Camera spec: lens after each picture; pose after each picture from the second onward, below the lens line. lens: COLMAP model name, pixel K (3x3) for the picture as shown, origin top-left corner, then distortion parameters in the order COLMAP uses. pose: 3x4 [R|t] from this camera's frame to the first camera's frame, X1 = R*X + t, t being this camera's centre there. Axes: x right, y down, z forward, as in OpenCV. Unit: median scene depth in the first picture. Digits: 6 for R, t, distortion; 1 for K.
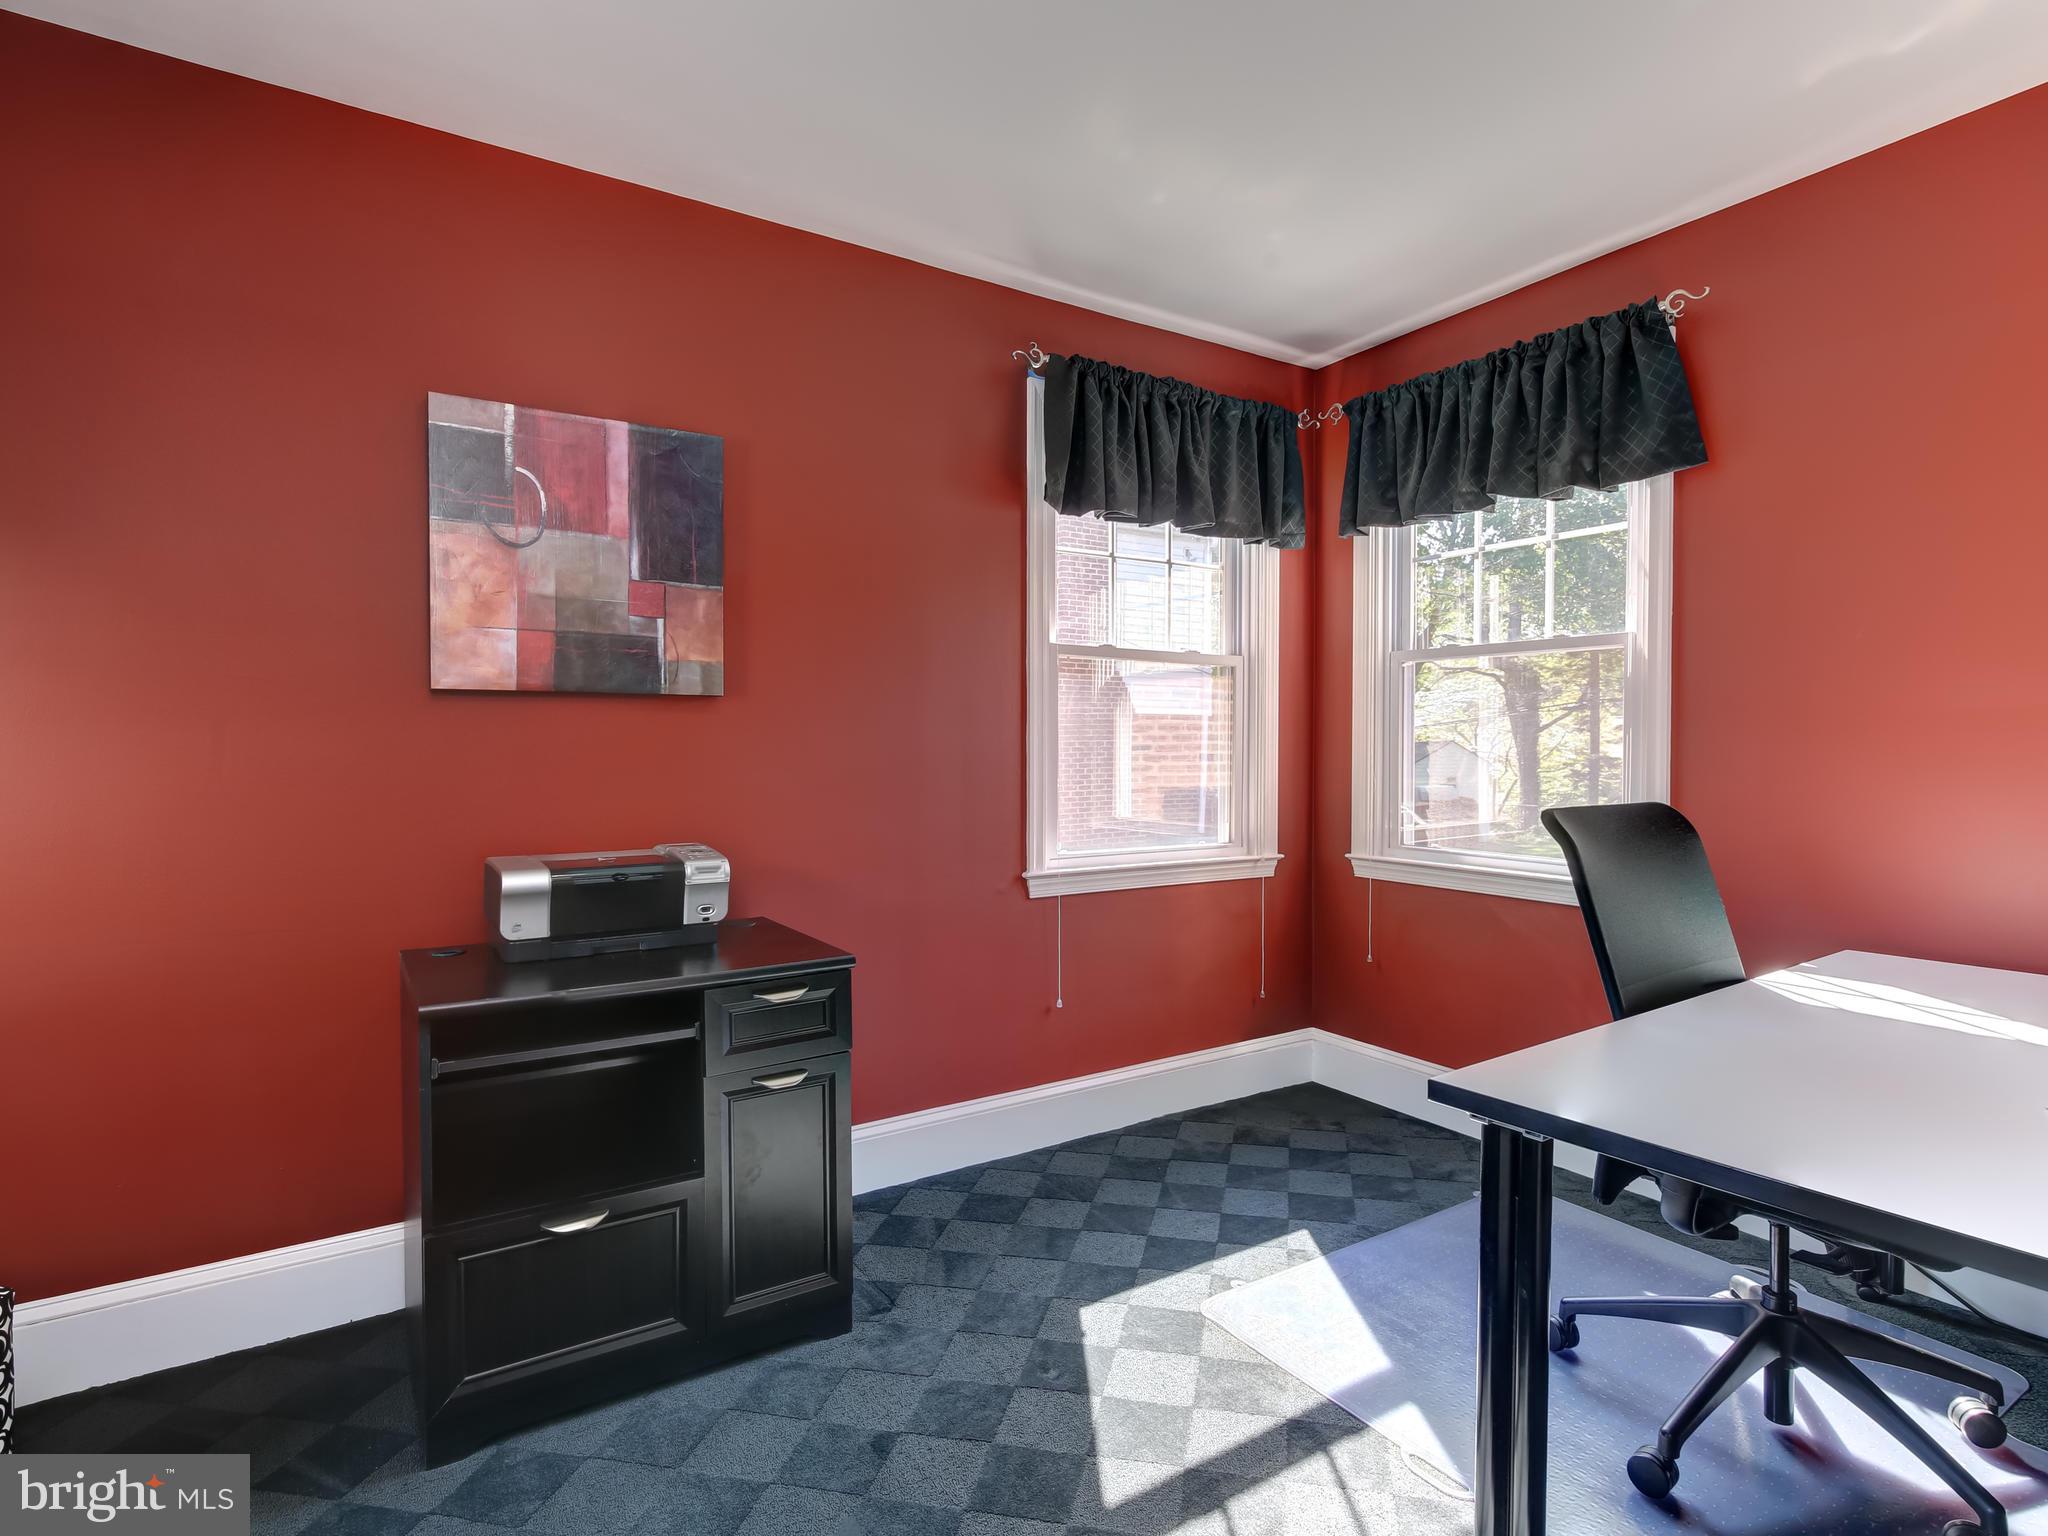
lens RADIAL K [[1044.7, 0, 1029.0], [0, 1044.7, 761.2], [0, 0, 1]] dist [-0.006261, 0.004204]
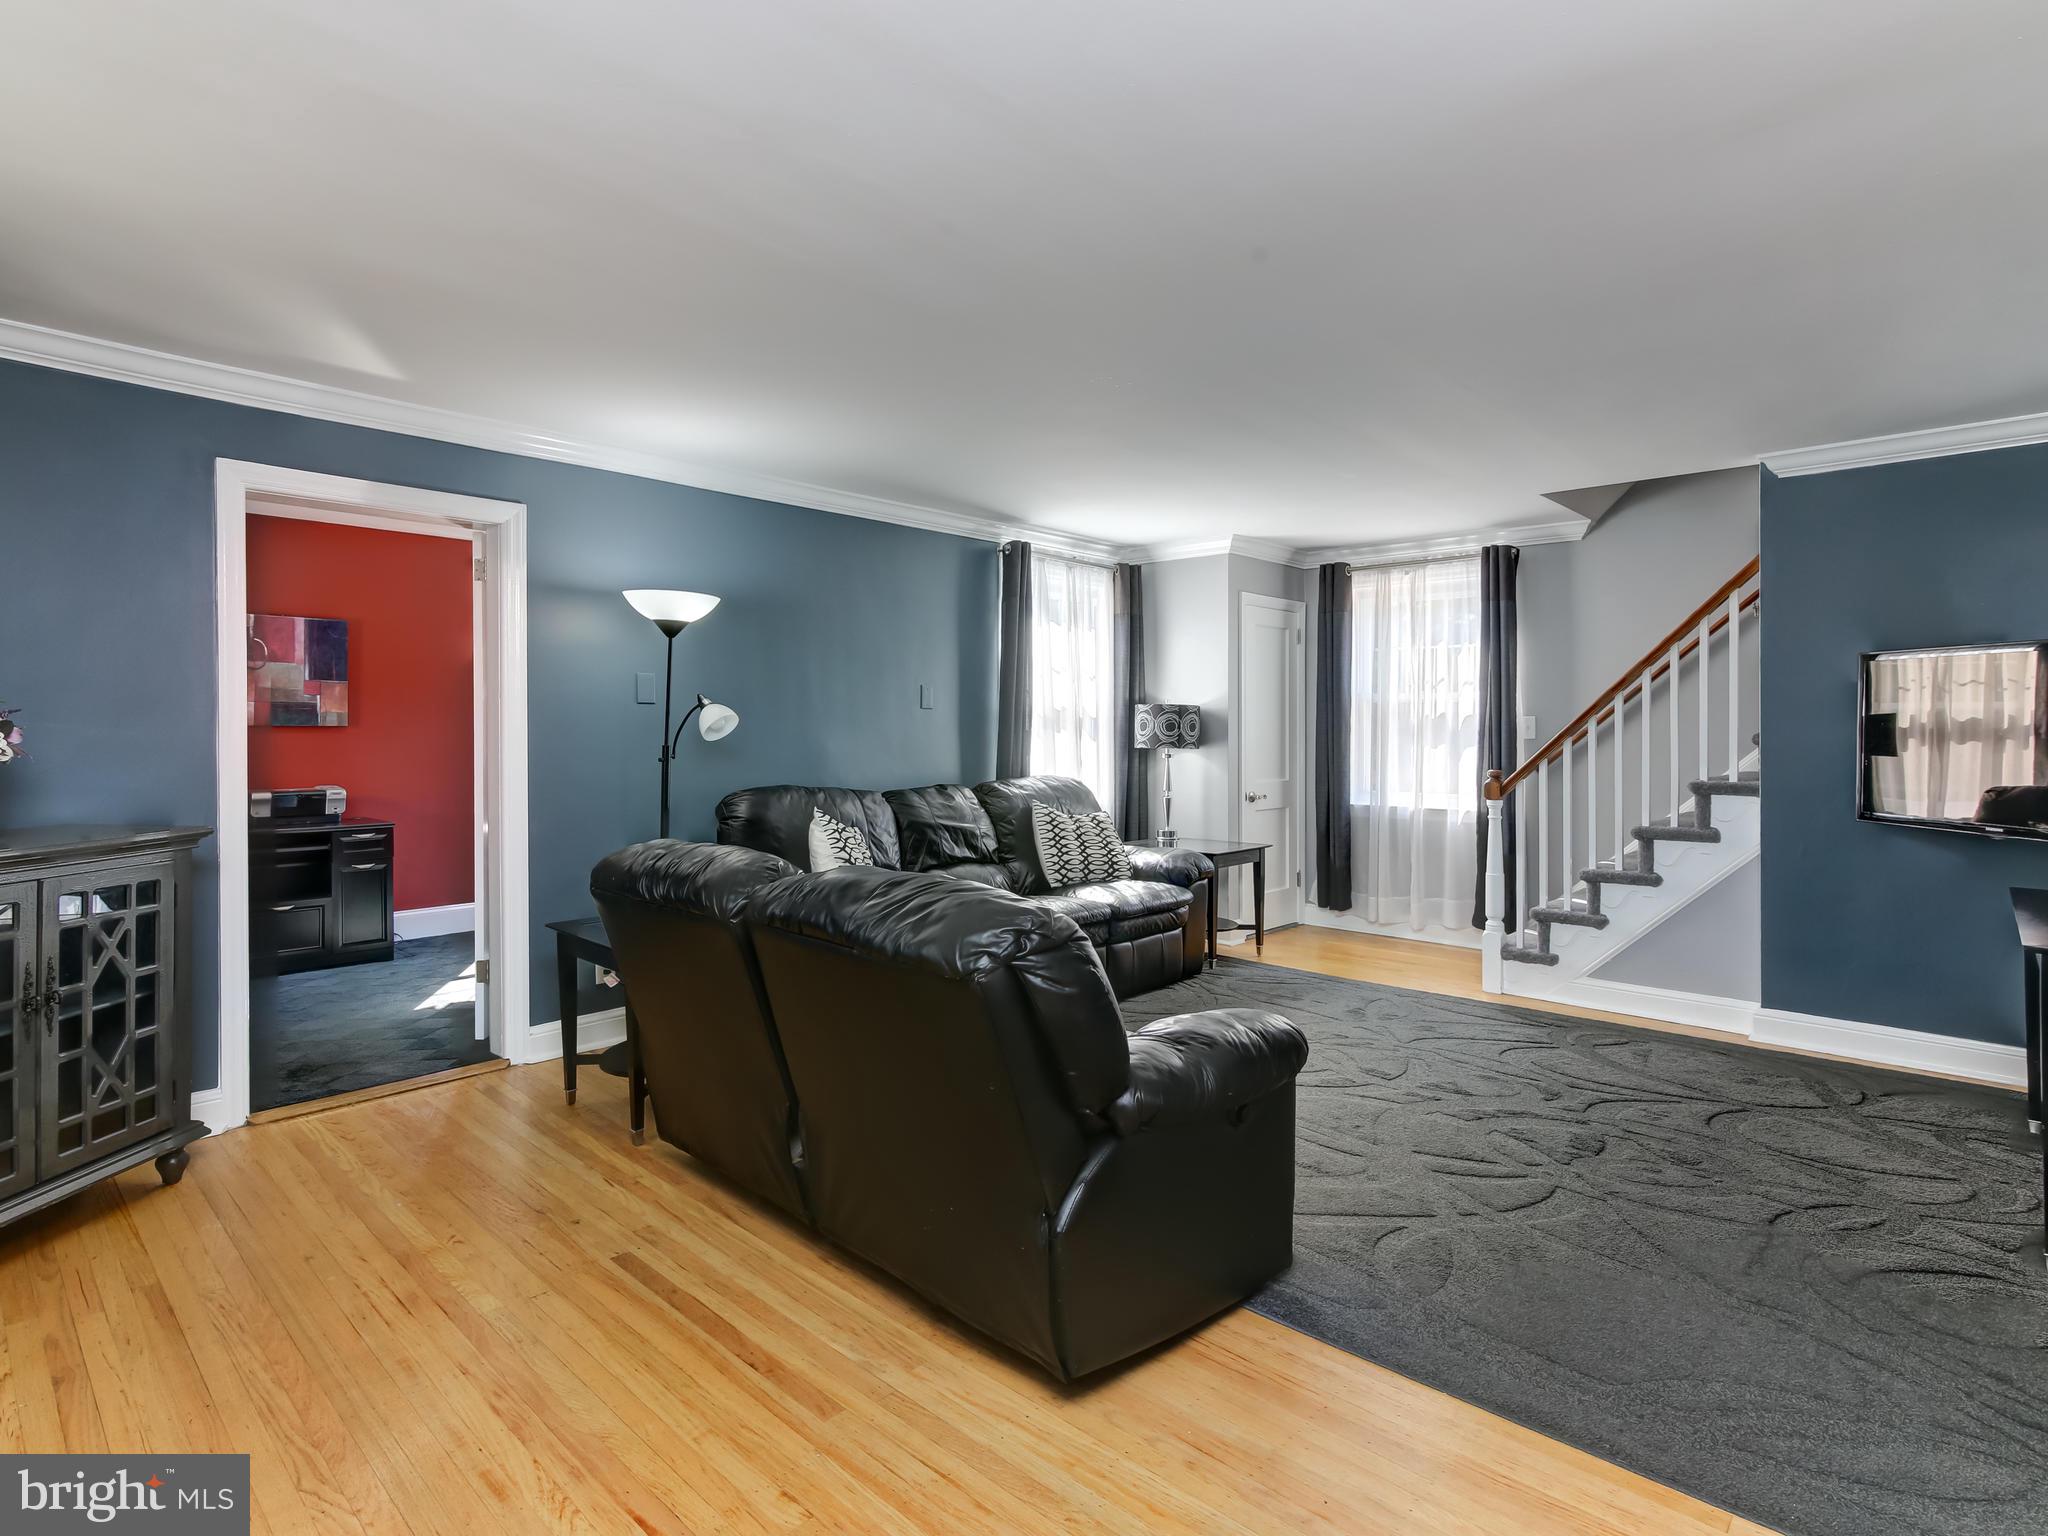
lens RADIAL K [[1044.7, 0, 1016.5], [0, 1044.7, 735.1], [0, 0, 1]] dist [-0.006261, 0.004204]
pose [[0.972775, 0.002063, 0.231740, 0.704495], [0.001121, 0.999907, -0.013608, -0.007378], [-0.231747, 0.013498, 0.972682, -1.838832]]
